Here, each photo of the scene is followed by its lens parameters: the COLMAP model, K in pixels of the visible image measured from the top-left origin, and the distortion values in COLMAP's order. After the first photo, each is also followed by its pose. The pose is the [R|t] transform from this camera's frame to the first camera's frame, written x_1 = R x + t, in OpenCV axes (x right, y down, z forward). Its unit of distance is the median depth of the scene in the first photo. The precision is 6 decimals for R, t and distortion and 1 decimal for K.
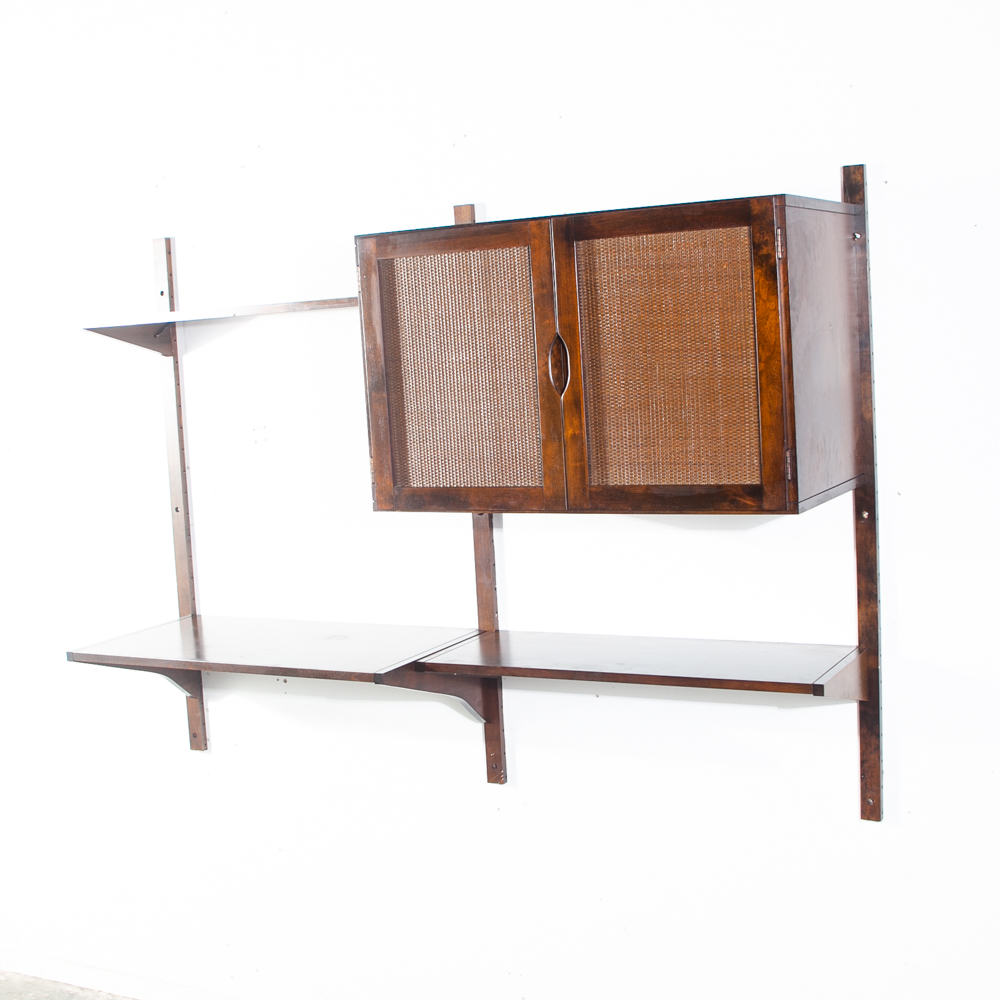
lens RADIAL K [[1520.5, 0, 501.5], [0, 1520.5, 499.9], [0, 0, 1]] dist [-0.114282, 0.000000]
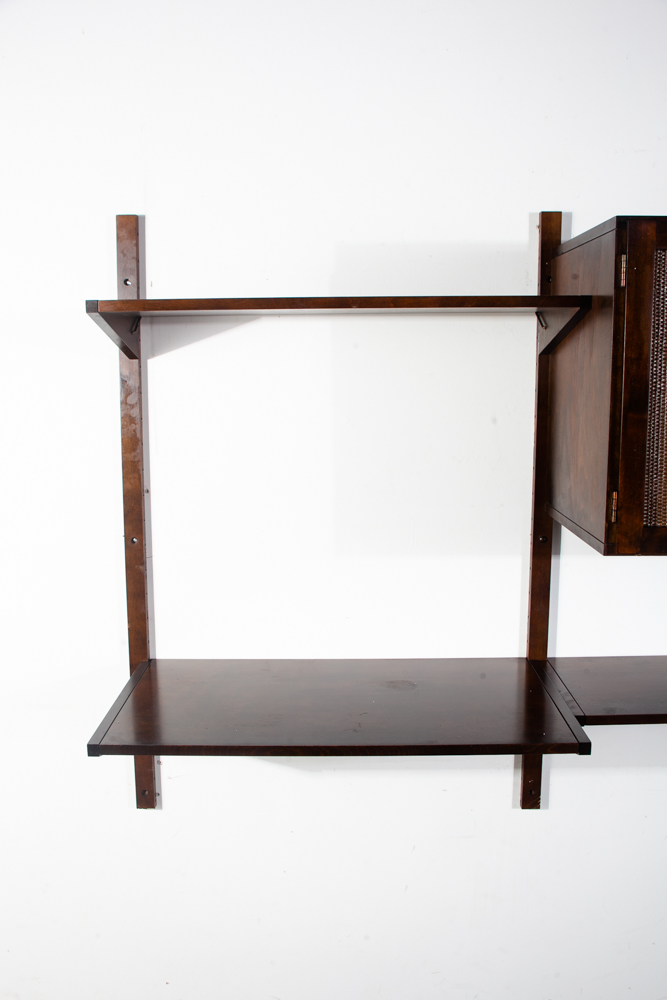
lens RADIAL K [[892.2, 0, 334.1], [0, 892.2, 506.4], [0, 0, 1]] dist [-0.104644, 0.002948]
pose [[0.885024, -0.023617, 0.464947, -0.474676], [0.007433, 0.999302, 0.036611, -0.041379], [-0.465487, -0.028946, 0.884581, 0.694661]]
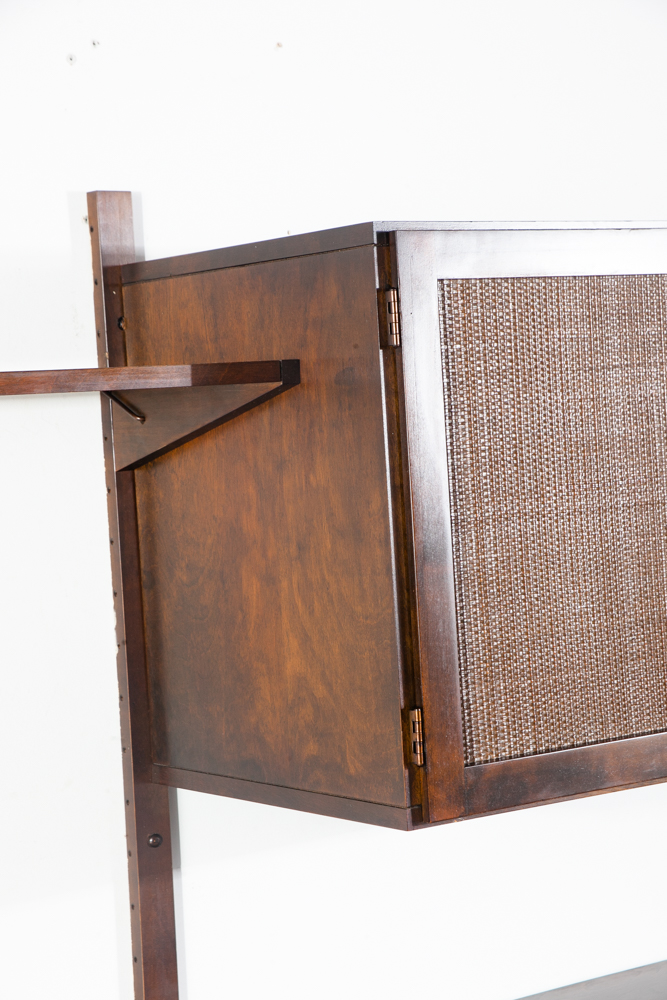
lens RADIAL K [[2193.8, 0, 334.5], [0, 2193.8, 496.1], [0, 0, 1]] dist [0.414558, 0.000000]
pose [[0.429020, 0.002480, 0.903292, -0.743089], [0.131997, 0.989090, -0.065408, -0.054642], [-0.893599, 0.147293, 0.424012, 0.785582]]
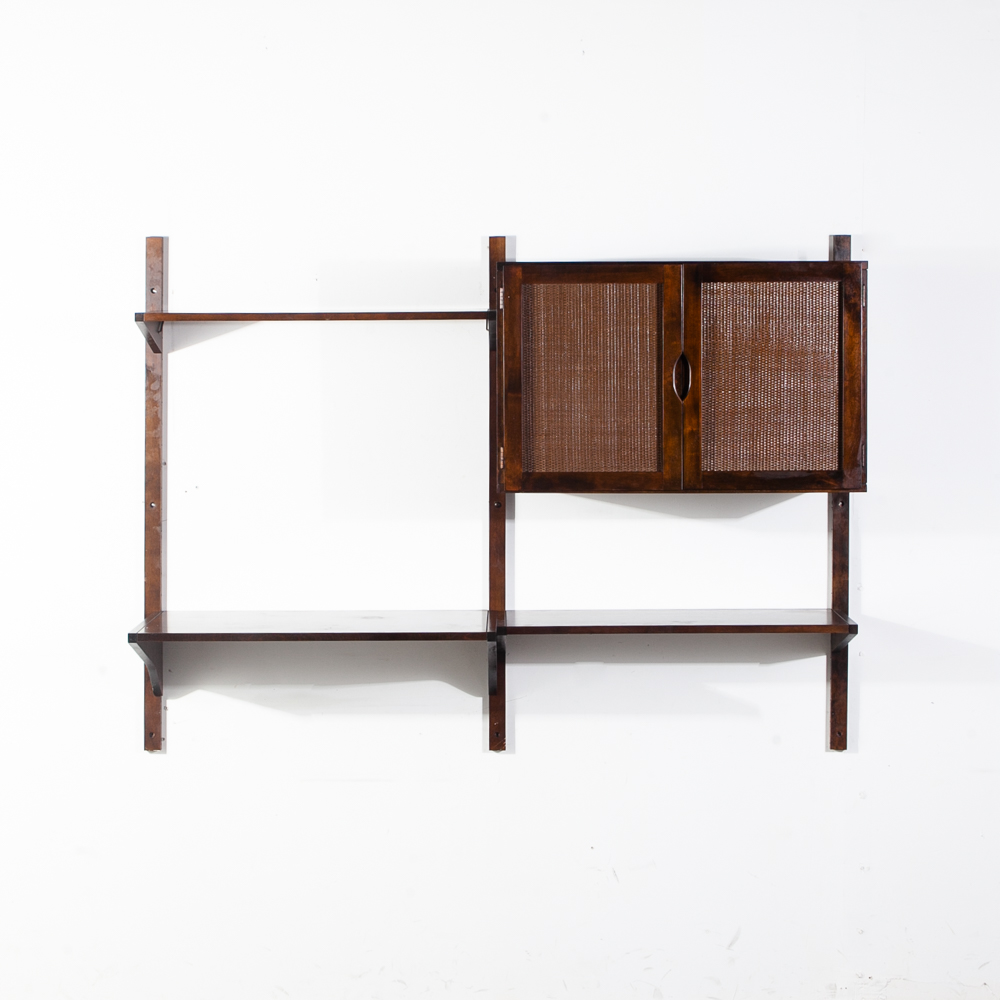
lens RADIAL K [[2393.8, 0, 512.1], [0, 2393.8, 423.5], [0, 0, 1]] dist [0.017794, 0.000000]
pose [[0.880097, 0.037136, 0.473339, -1.041872], [0.003830, 0.996349, -0.085290, 0.122475], [-0.474778, 0.076876, 0.876742, -0.705486]]
